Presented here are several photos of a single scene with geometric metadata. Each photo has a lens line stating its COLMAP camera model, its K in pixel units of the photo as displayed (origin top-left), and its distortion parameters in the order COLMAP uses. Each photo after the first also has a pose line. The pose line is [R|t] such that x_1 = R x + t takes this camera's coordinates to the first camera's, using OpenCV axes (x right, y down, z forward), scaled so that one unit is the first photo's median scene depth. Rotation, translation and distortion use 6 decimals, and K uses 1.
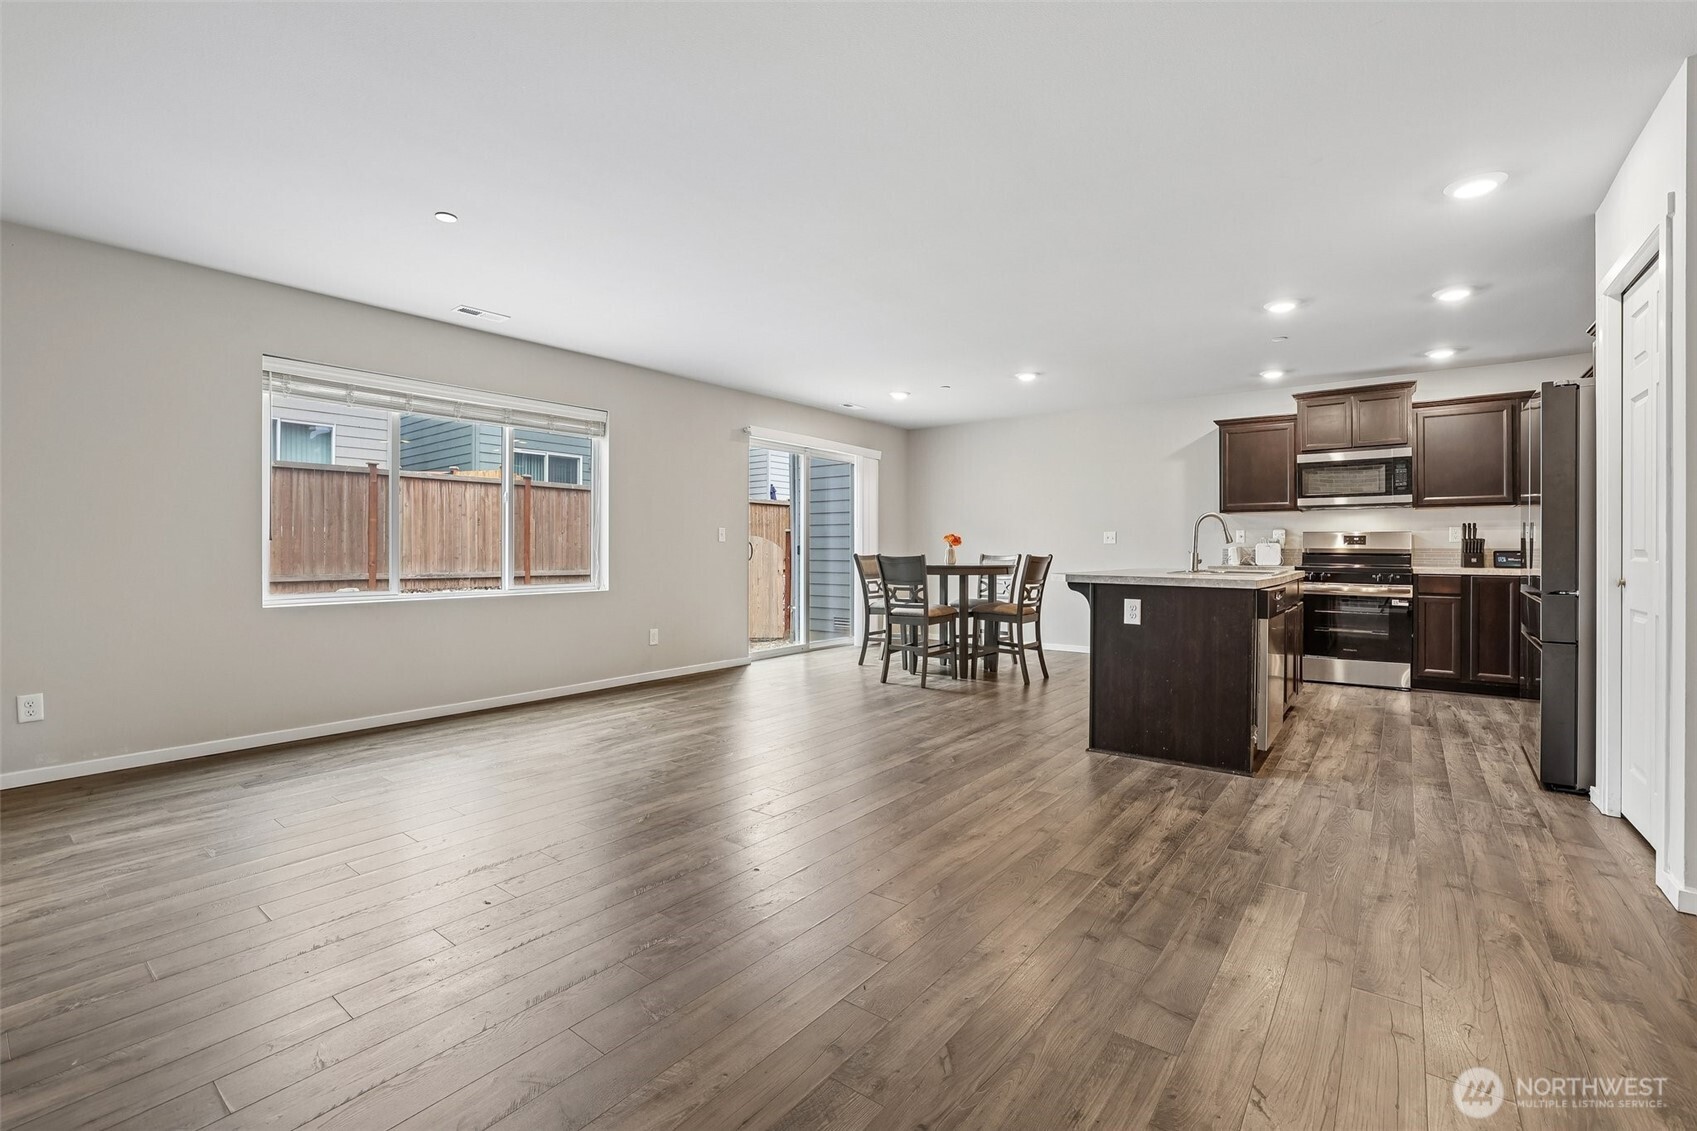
lens RADIAL K [[736.6, 0, 849.5], [0, 736.6, 547.2], [0, 0, 1]] dist [-0.059099, 0.032734]
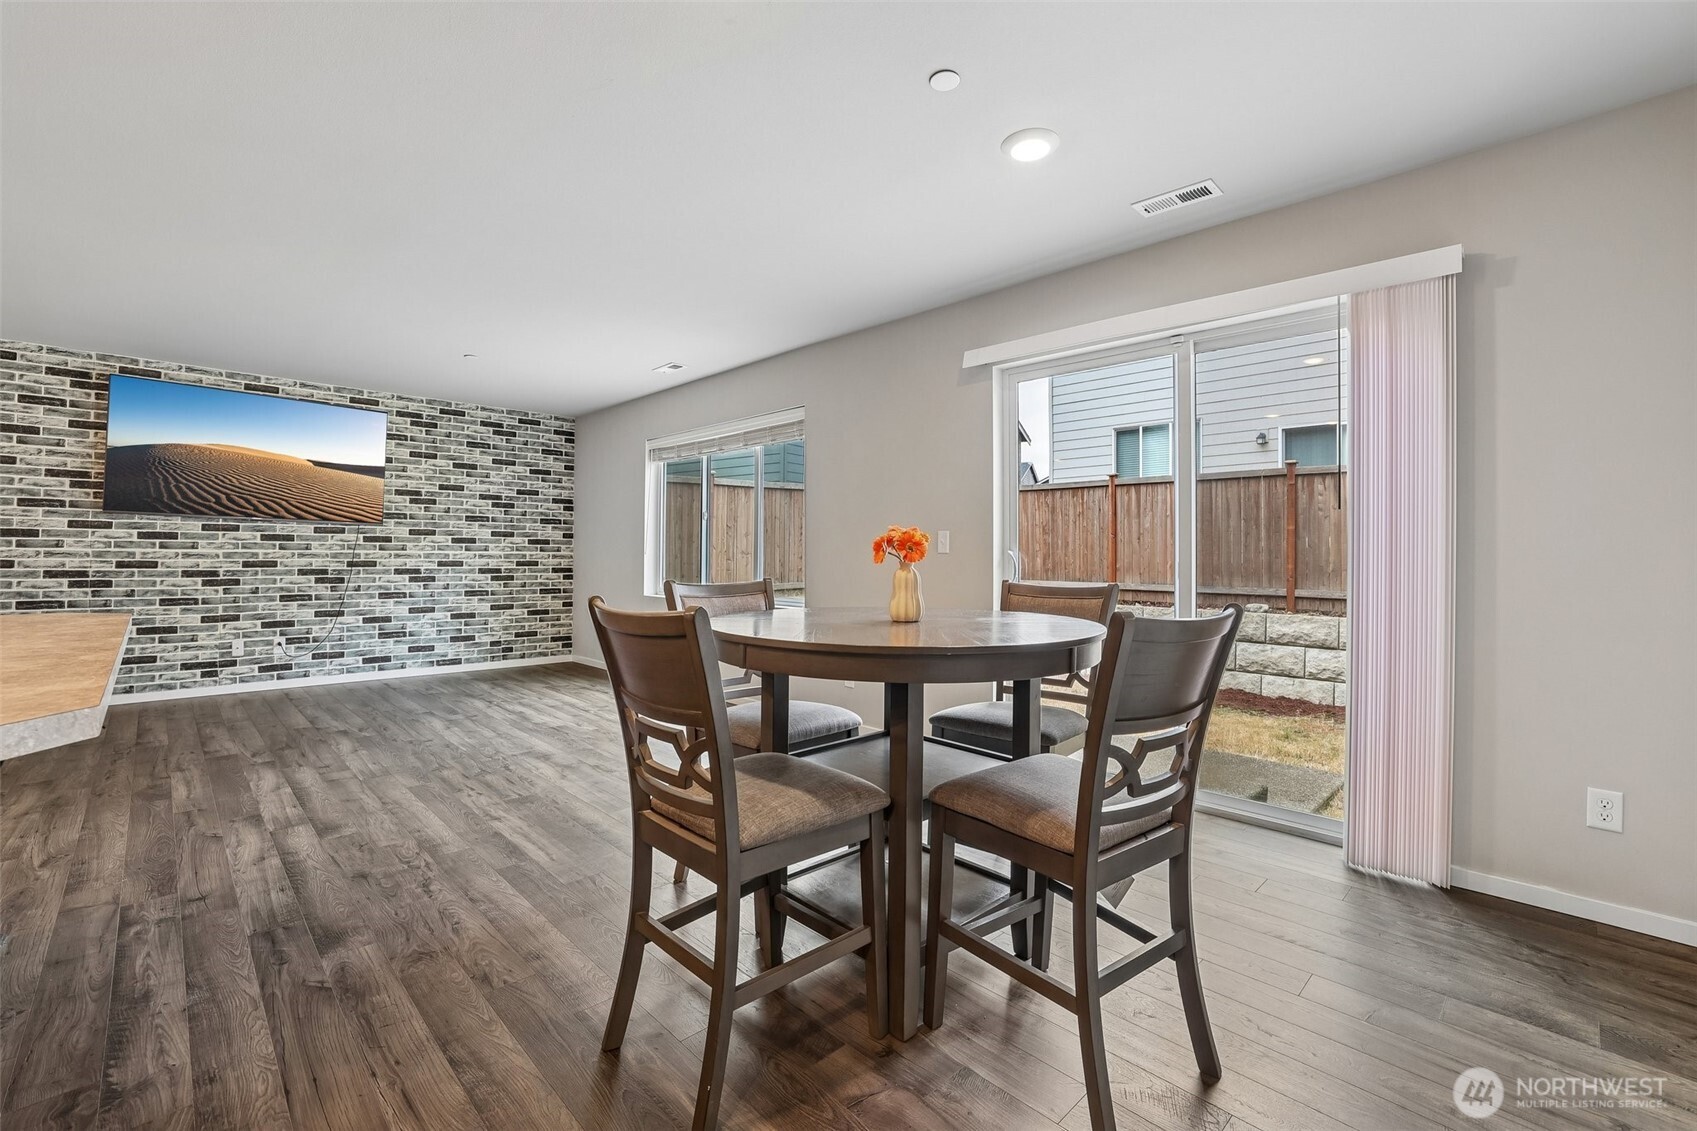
lens RADIAL K [[748.7, 0, 850.1], [0, 748.7, 547.3], [0, 0, 1]] dist [-0.030330, 0.014884]
pose [[-0.140064, -0.010747, -0.990084, 0.516001], [-0.002284, 0.999942, -0.010531, -0.006256], [0.990140, 0.000786, -0.140081, 1.083010]]
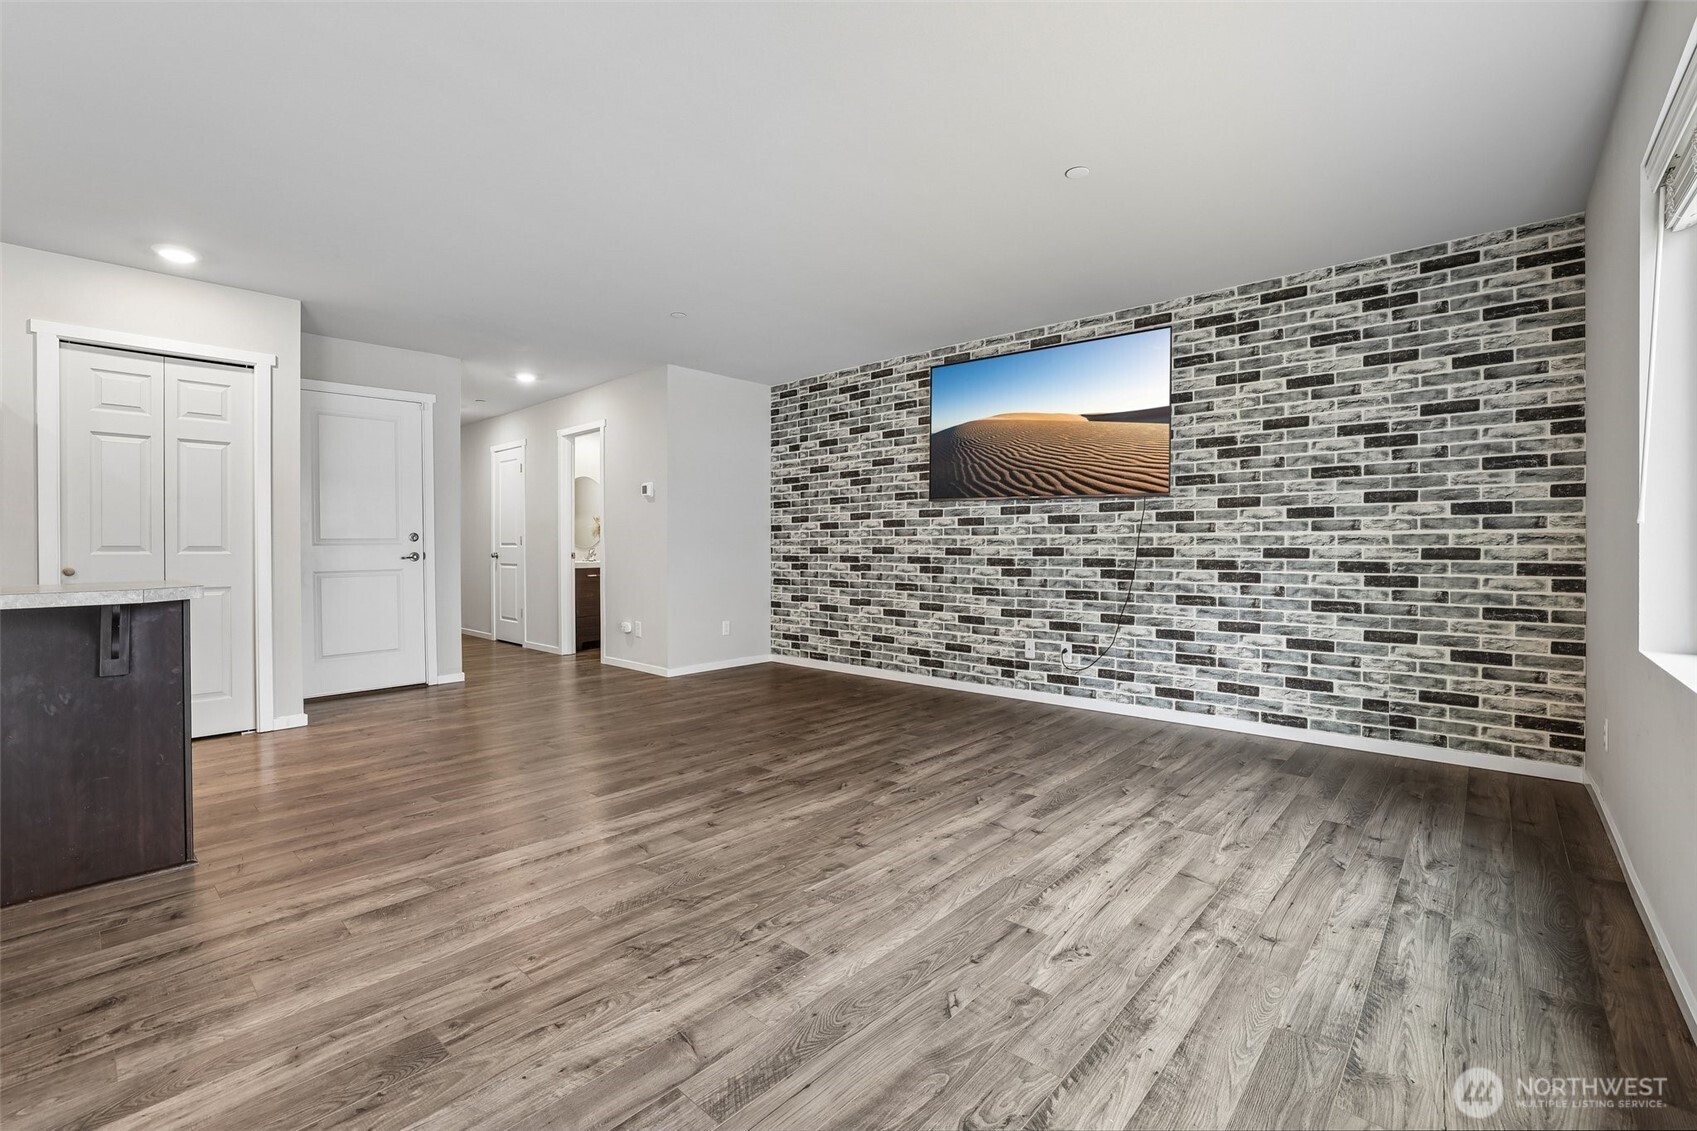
lens RADIAL K [[731.4, 0, 850.8], [0, 731.4, 547.4], [0, 0, 1]] dist [-0.048097, 0.017977]
pose [[-0.997085, 0.000653, 0.076299, -0.178468], [0.000319, 0.999990, -0.004381, 0.005907], [-0.076301, -0.004344, -0.997075, 0.992064]]
